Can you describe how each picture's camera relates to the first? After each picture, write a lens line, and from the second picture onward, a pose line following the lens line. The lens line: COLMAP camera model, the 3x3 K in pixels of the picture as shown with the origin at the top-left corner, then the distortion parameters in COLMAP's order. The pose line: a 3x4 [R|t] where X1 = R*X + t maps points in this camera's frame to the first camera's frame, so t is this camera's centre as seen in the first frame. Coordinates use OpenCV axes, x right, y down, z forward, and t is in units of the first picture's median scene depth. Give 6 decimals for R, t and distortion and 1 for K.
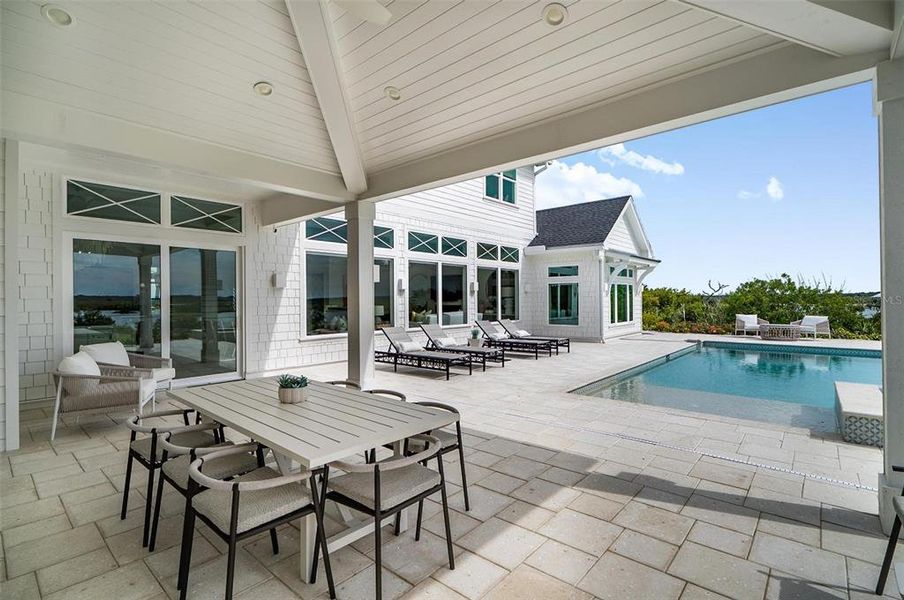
lens RADIAL K [[422.2, 0, 452.2], [0, 422.2, 295.5], [0, 0, 1]] dist [0.008609, -0.000809]
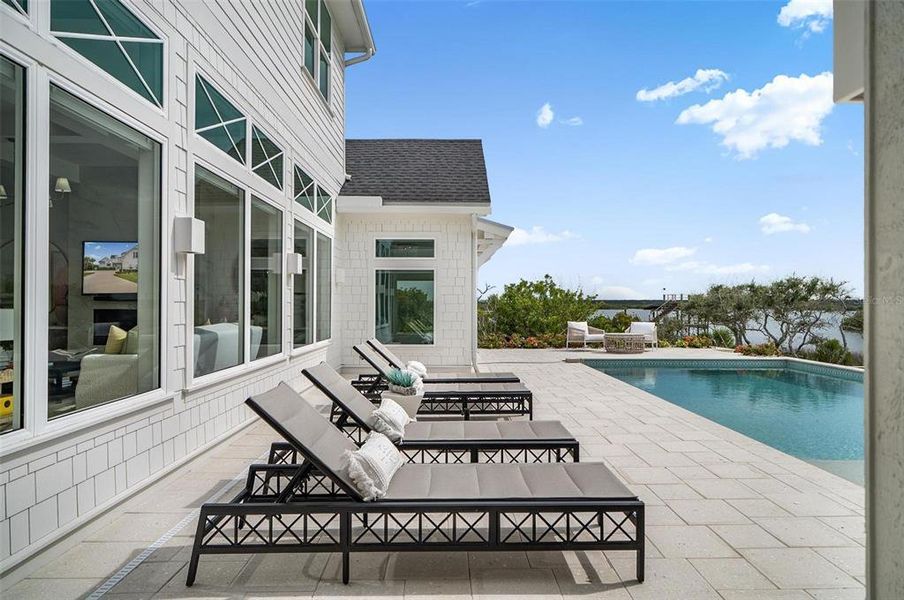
lens RADIAL K [[546.5, 0, 449.7], [0, 546.5, 304.9], [0, 0, 1]] dist [-0.091377, -0.001909]
pose [[0.756992, 0.006489, 0.653392, -0.157393], [-0.012326, 0.999915, 0.004350, 0.013218], [-0.653308, -0.011347, 0.757007, 0.420059]]
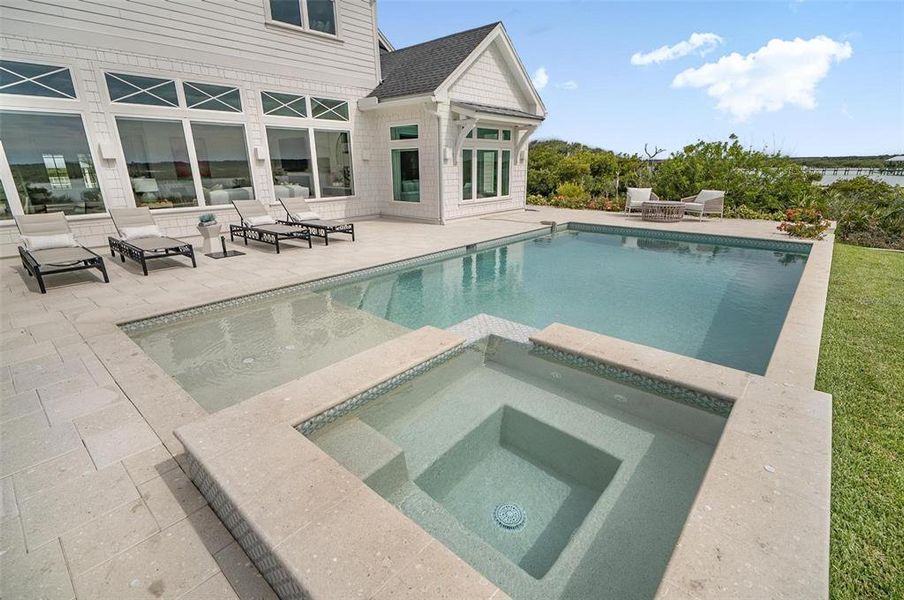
lens RADIAL K [[422.2, 0, 448.1], [0, 422.2, 297.9], [0, 0, 1]] dist [0.008609, -0.000809]
pose [[0.999896, 0.004723, -0.013624, 0.355131], [-0.000223, 0.949772, 0.312943, -0.010698], [0.014418, -0.312908, 0.949674, 0.150977]]
